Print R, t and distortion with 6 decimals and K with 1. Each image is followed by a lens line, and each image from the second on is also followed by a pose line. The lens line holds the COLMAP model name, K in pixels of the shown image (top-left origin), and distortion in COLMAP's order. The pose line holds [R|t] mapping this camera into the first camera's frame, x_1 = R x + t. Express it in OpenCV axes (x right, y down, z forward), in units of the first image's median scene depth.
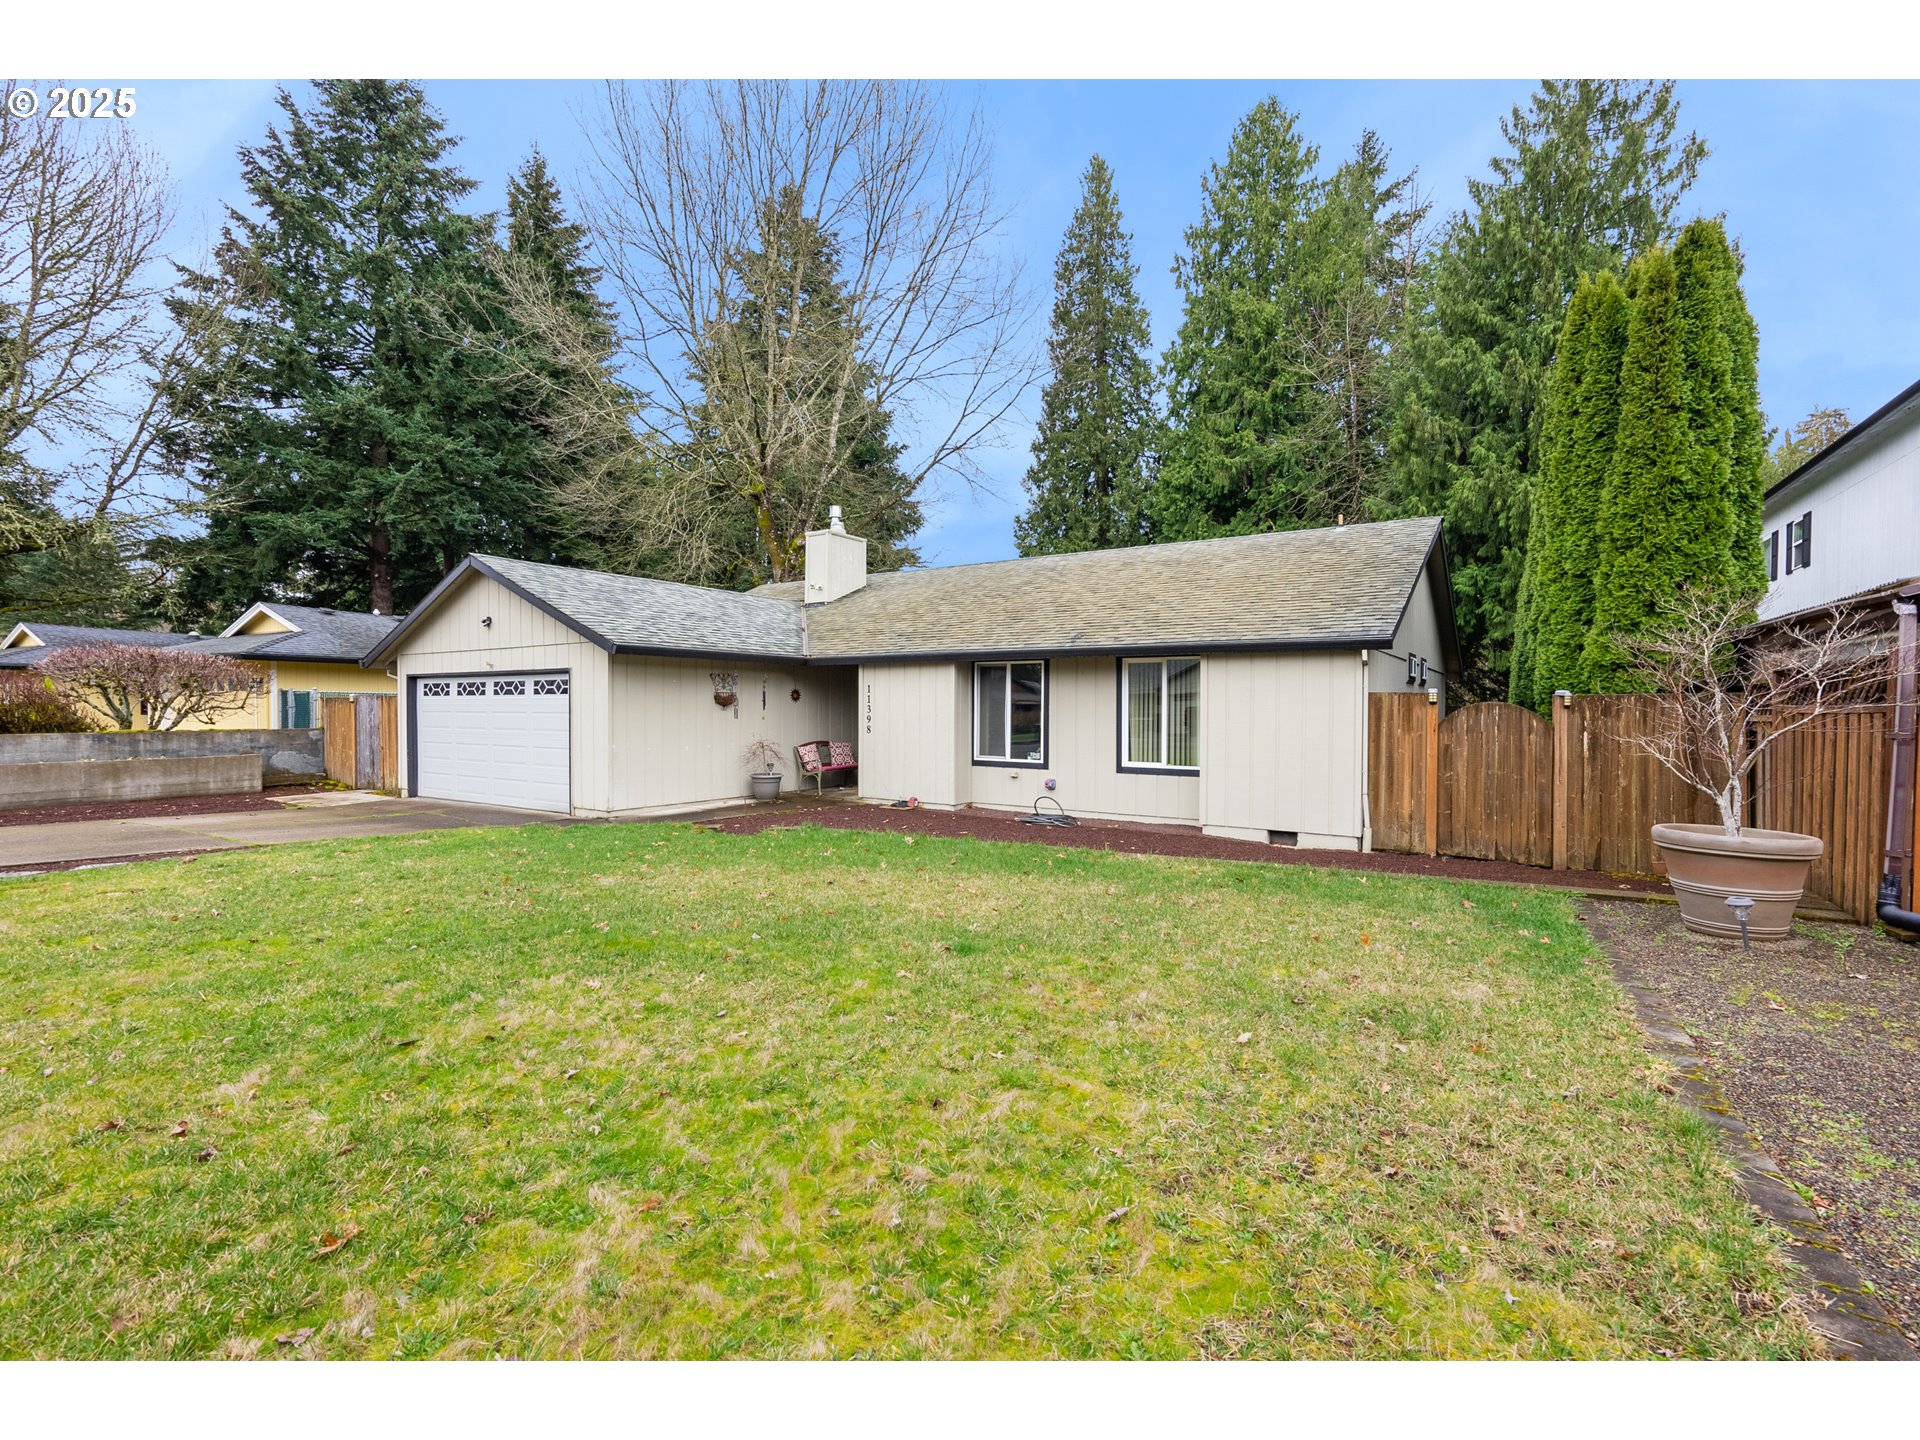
lens RADIAL K [[868.6, 0, 956.7], [0, 868.6, 719.0], [0, 0, 1]] dist [-0.004417, 0.011412]
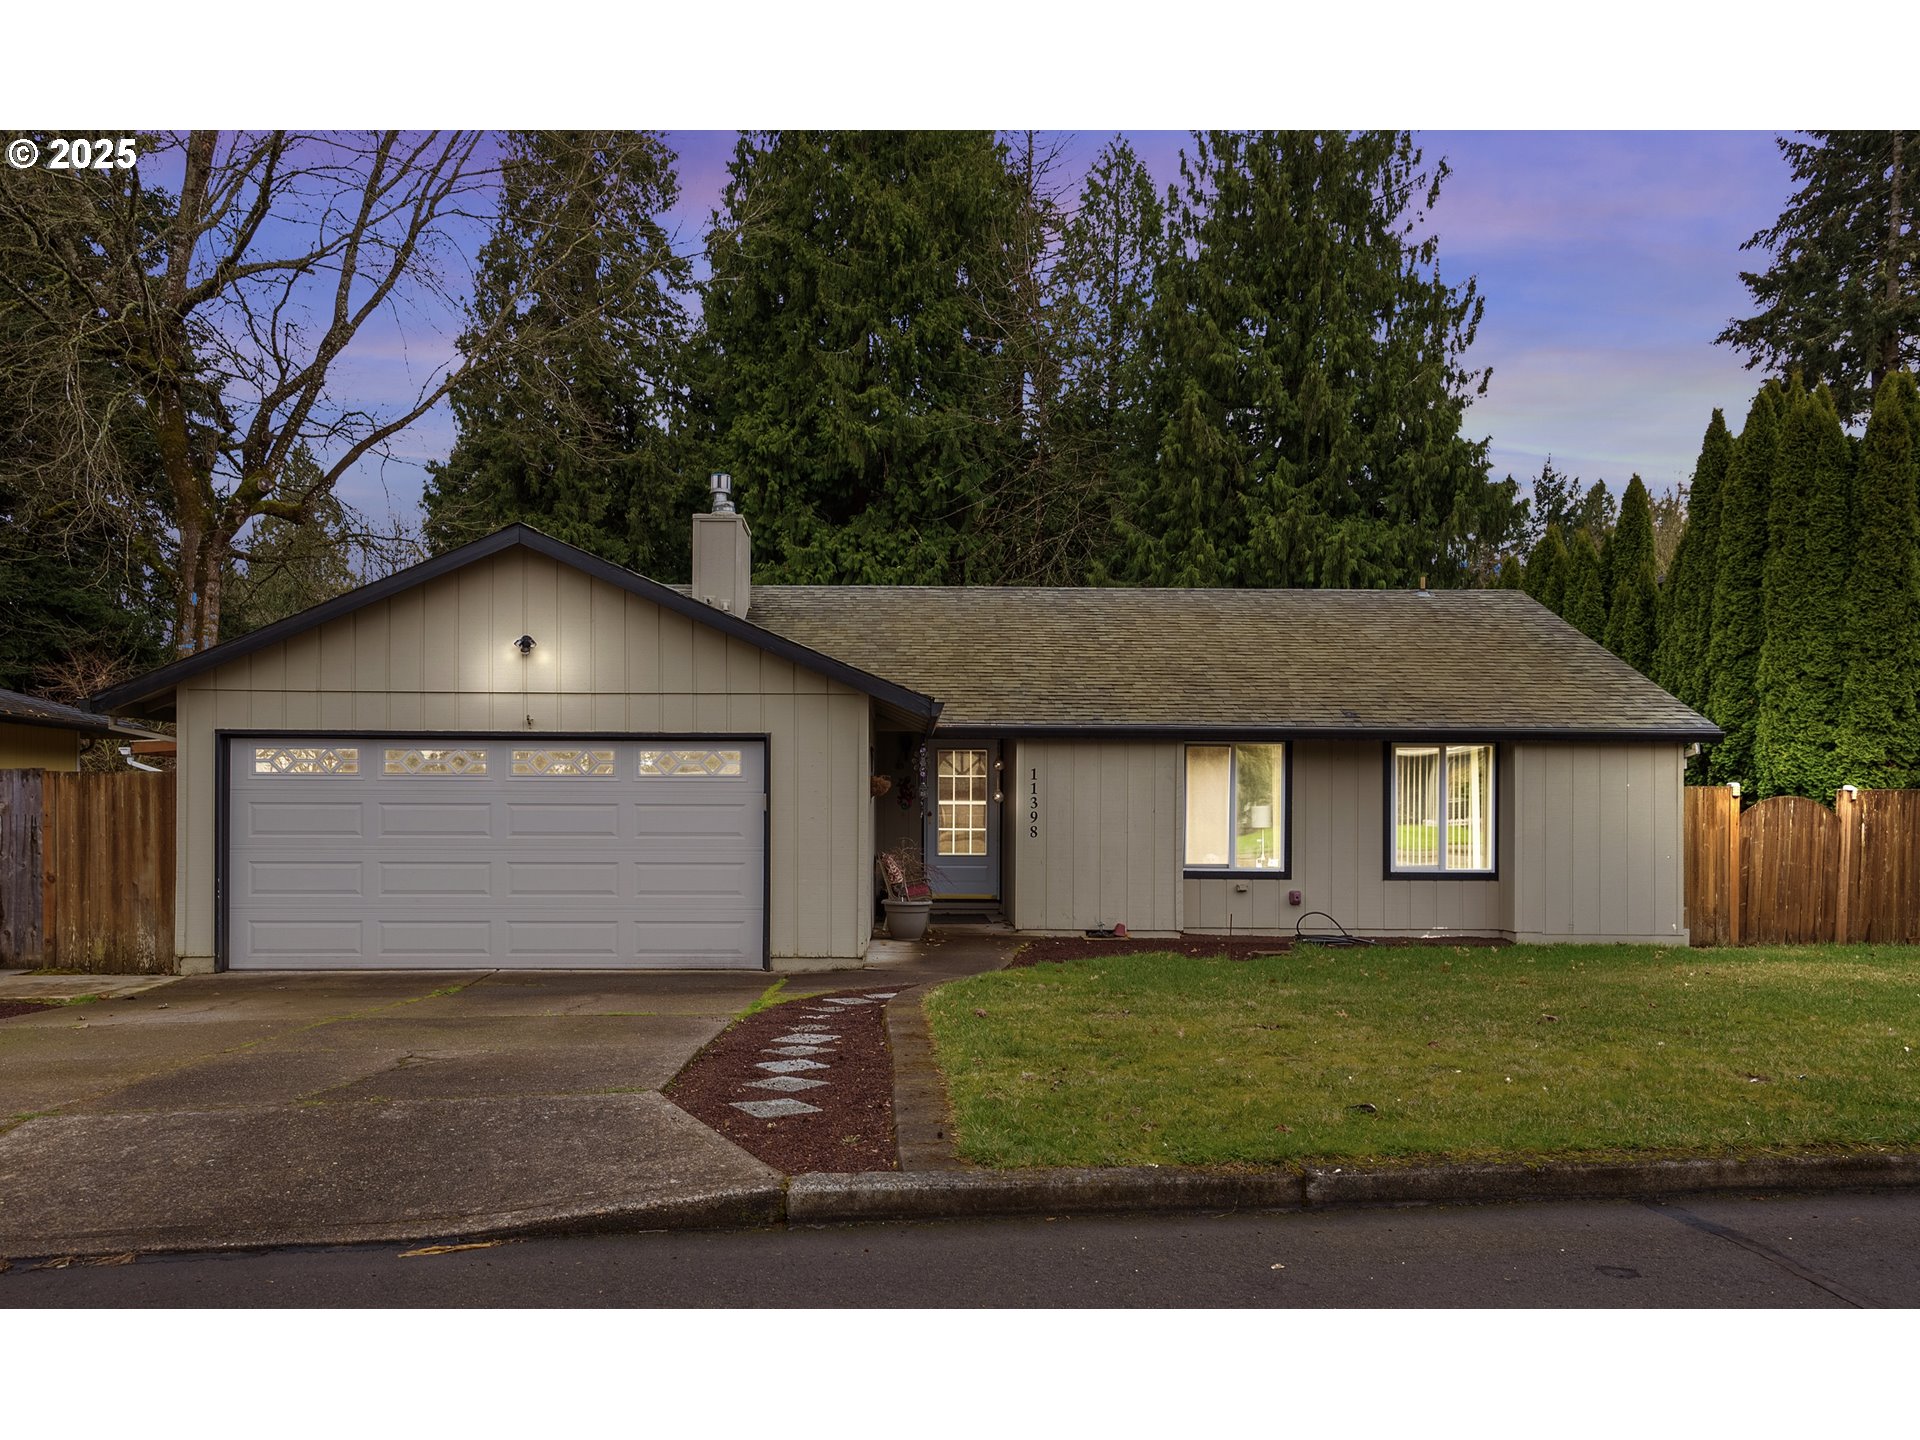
lens RADIAL K [[1555.3, 0, 955.3], [0, 1555.3, 806.9], [0, 0, 1]] dist [0.003442, 0.070555]
pose [[0.828682, 0.004136, 0.559705, -0.782344], [0.005677, 0.999859, -0.015794, 0.011025], [-0.559692, 0.016266, 0.828541, -0.000111]]
